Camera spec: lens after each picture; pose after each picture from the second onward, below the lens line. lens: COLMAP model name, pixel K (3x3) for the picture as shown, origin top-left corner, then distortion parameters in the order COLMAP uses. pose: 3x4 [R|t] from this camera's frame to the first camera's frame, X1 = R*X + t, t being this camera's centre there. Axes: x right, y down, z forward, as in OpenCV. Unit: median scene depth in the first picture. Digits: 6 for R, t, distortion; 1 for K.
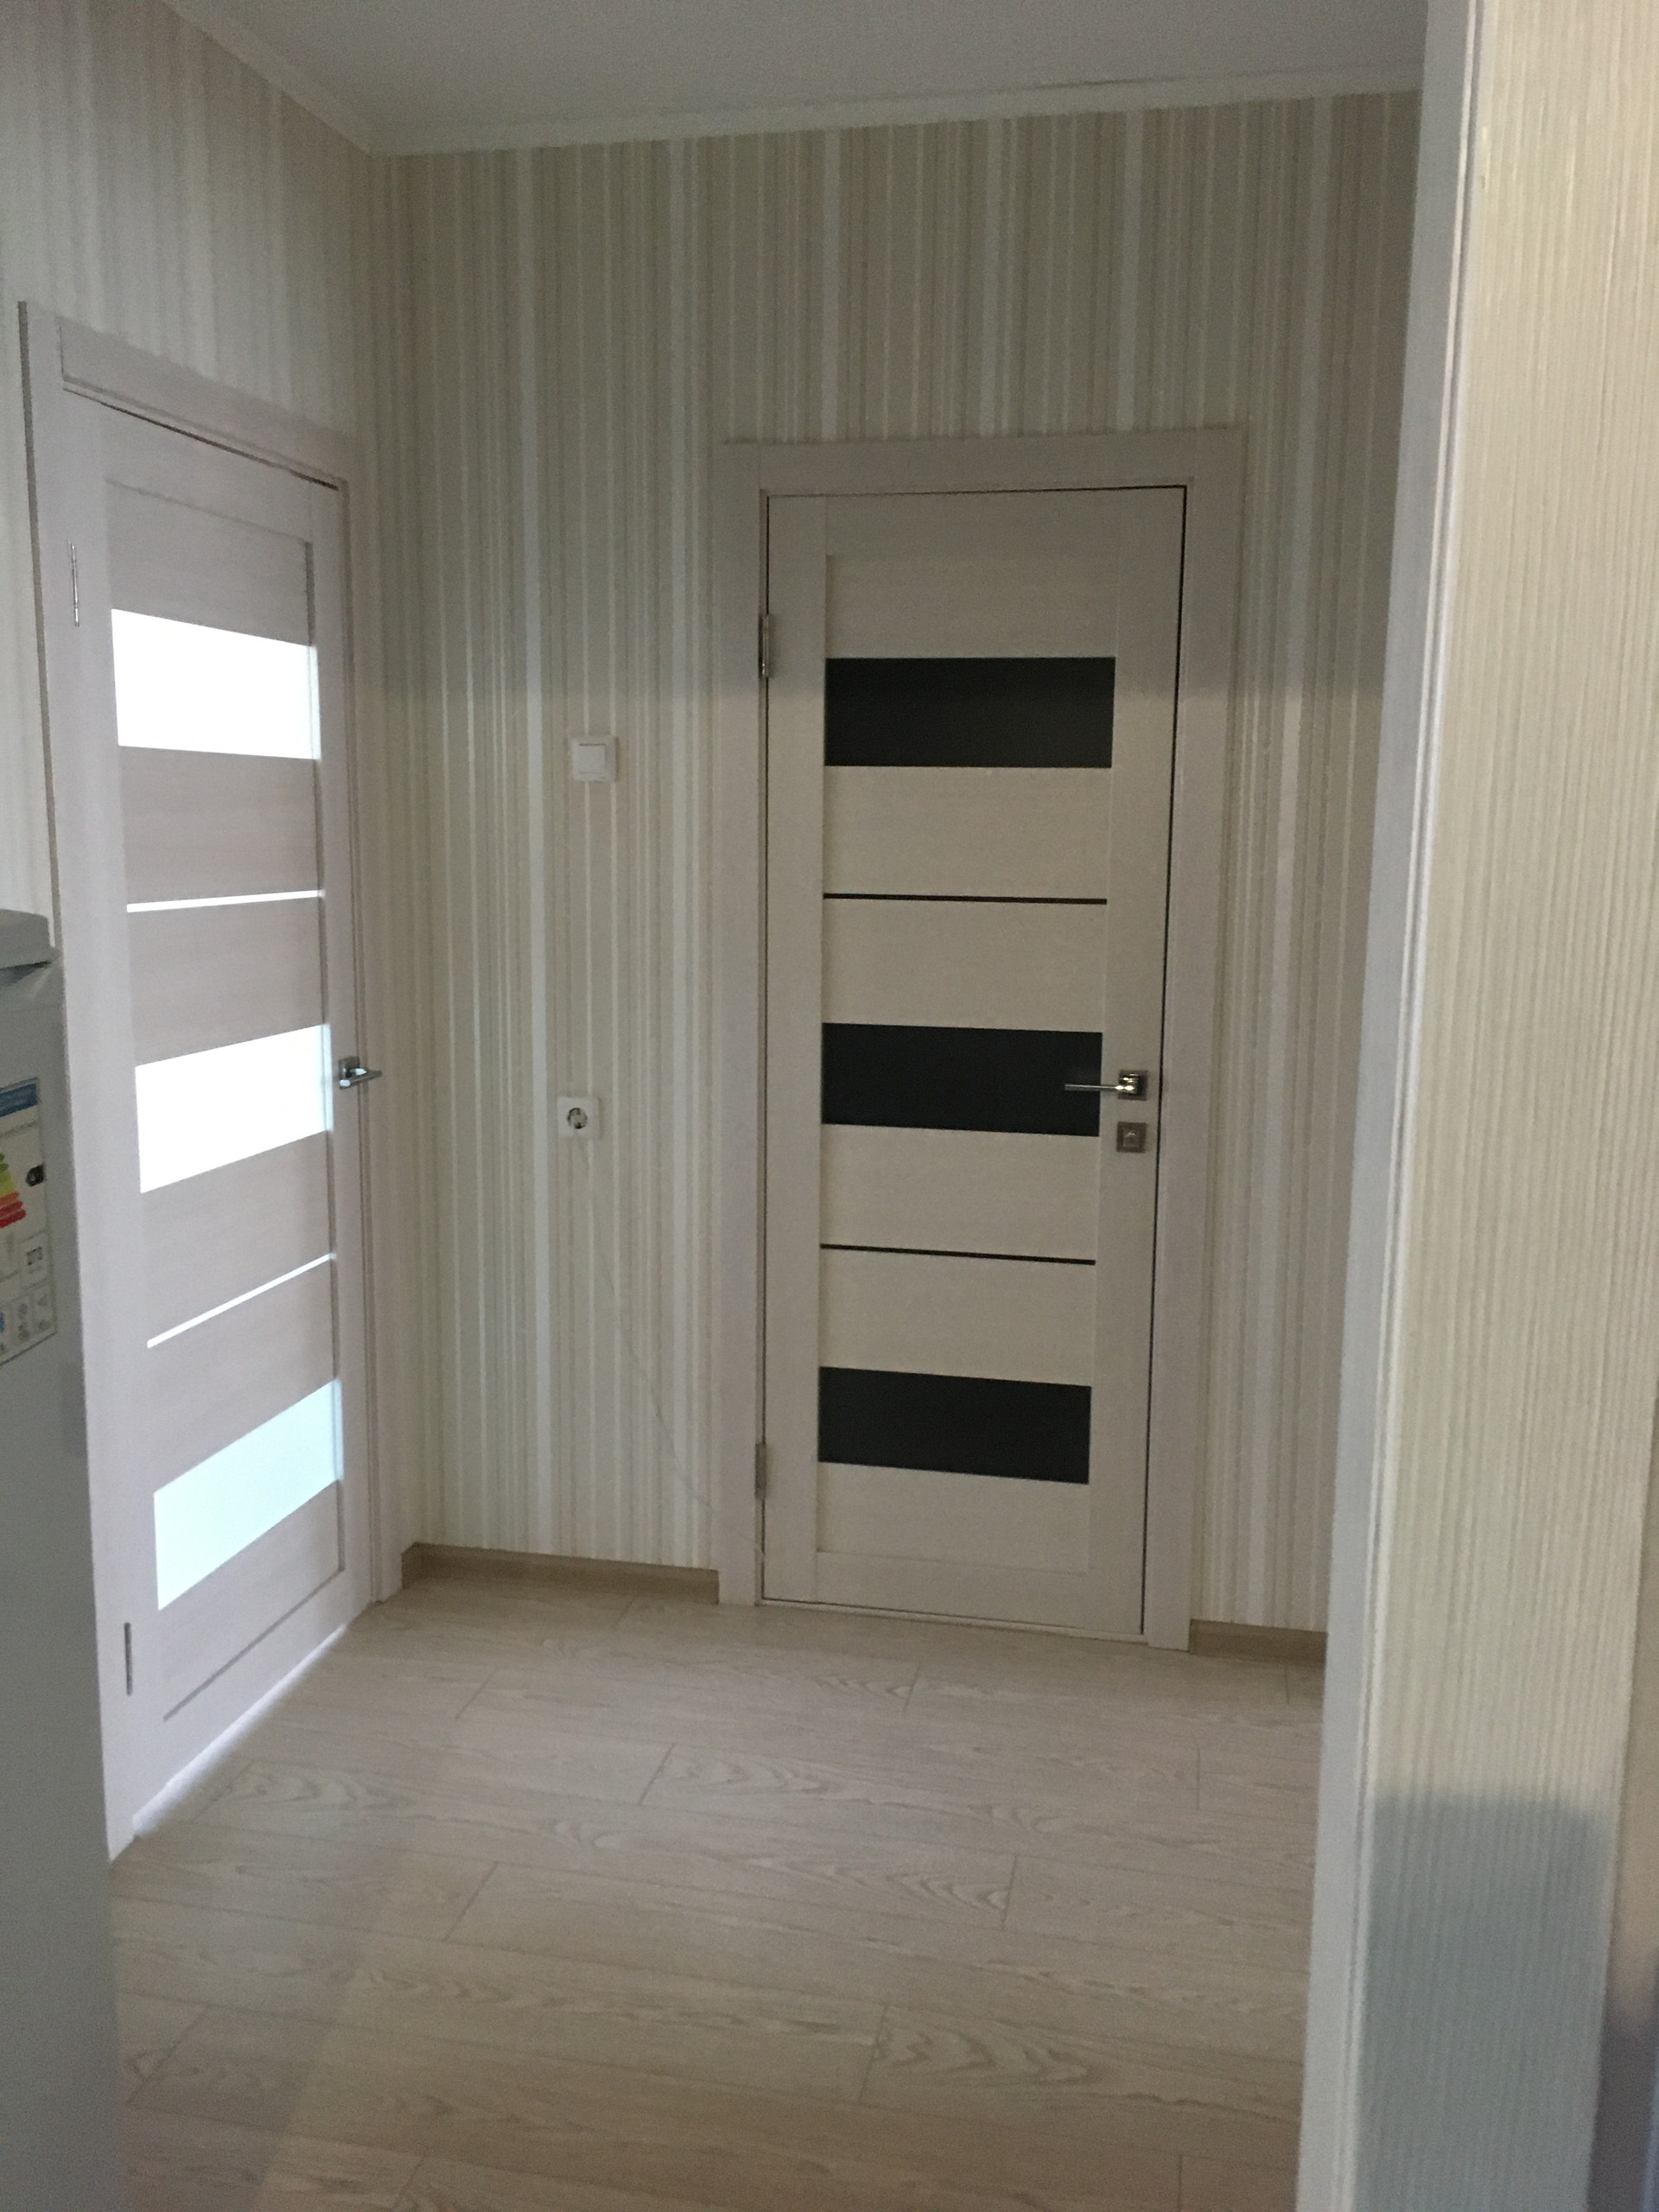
lens RADIAL K [[1896.3, 0, 837.8], [0, 1896.3, 1096.2], [0, 0, 1]] dist [0.084905, -0.082944]
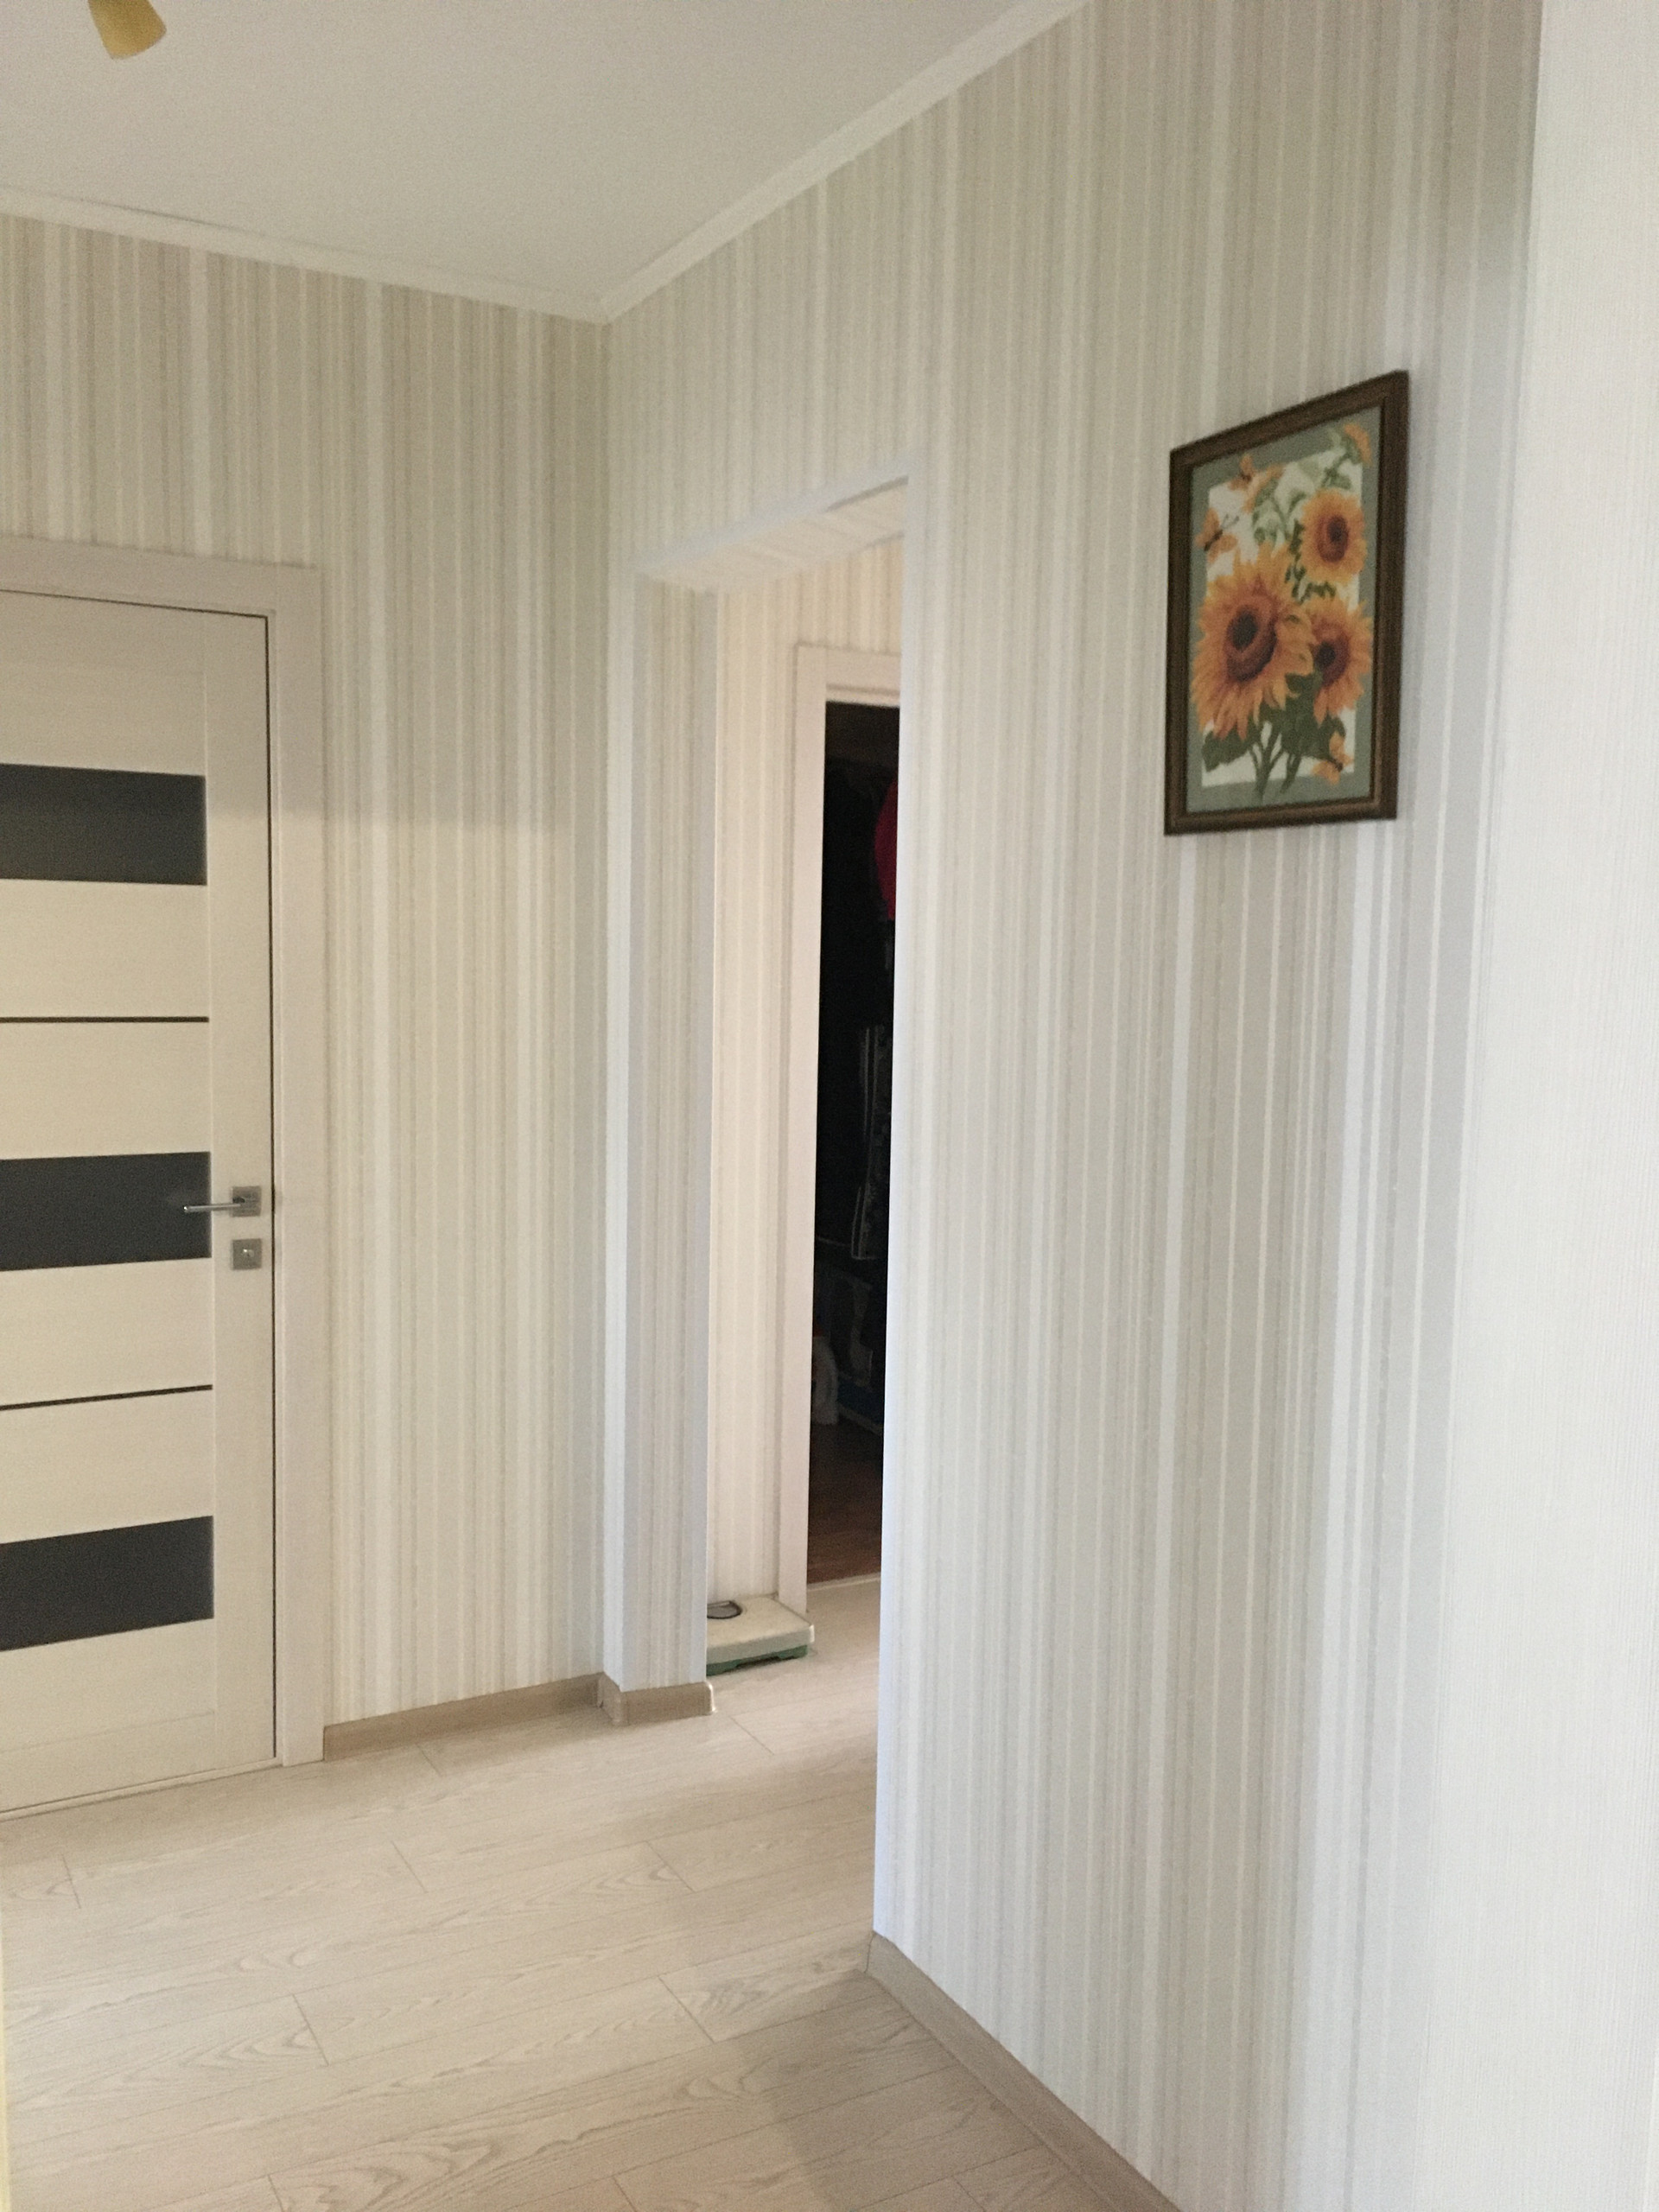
lens RADIAL K [[1878.7, 0, 829.5], [0, 1878.7, 1106.0], [0, 0, 1]] dist [0.075914, -0.103710]
pose [[0.762939, -0.058654, 0.643805, -0.253094], [0.090770, 0.995729, -0.016850, -0.011704], [-0.640067, 0.071293, 0.765004, 0.044509]]
